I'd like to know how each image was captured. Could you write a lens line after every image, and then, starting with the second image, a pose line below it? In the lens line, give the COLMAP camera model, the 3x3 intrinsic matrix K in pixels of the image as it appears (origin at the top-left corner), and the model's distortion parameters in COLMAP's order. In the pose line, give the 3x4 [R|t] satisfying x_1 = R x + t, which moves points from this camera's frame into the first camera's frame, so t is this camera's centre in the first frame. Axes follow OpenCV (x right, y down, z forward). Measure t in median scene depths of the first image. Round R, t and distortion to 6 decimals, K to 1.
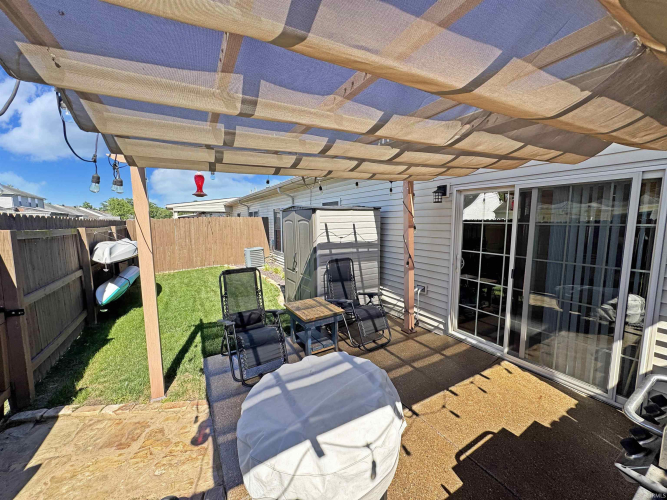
lens RADIAL K [[264.8, 0, 333.9], [0, 264.8, 250.5], [0, 0, 1]] dist [-0.004316, 0.000621]
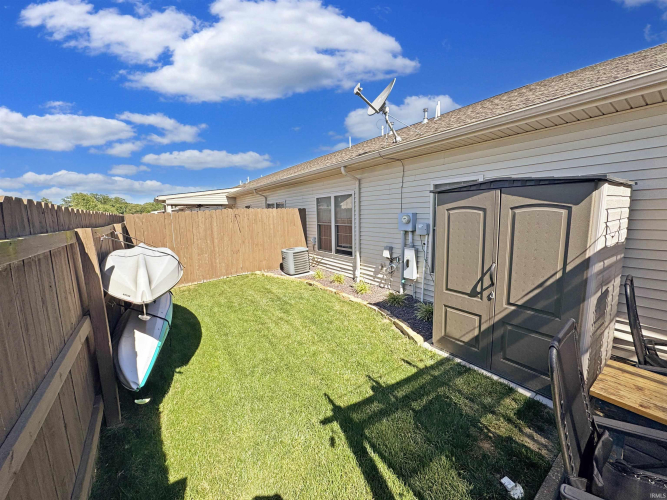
lens RADIAL K [[264.8, 0, 334.4], [0, 264.8, 248.5], [0, 0, 1]] dist [-0.004316, 0.000621]
pose [[0.996941, -0.025396, 0.073915, -0.522739], [0.023988, 0.999515, 0.019873, -0.046915], [-0.074383, -0.018039, 0.997067, 0.475651]]
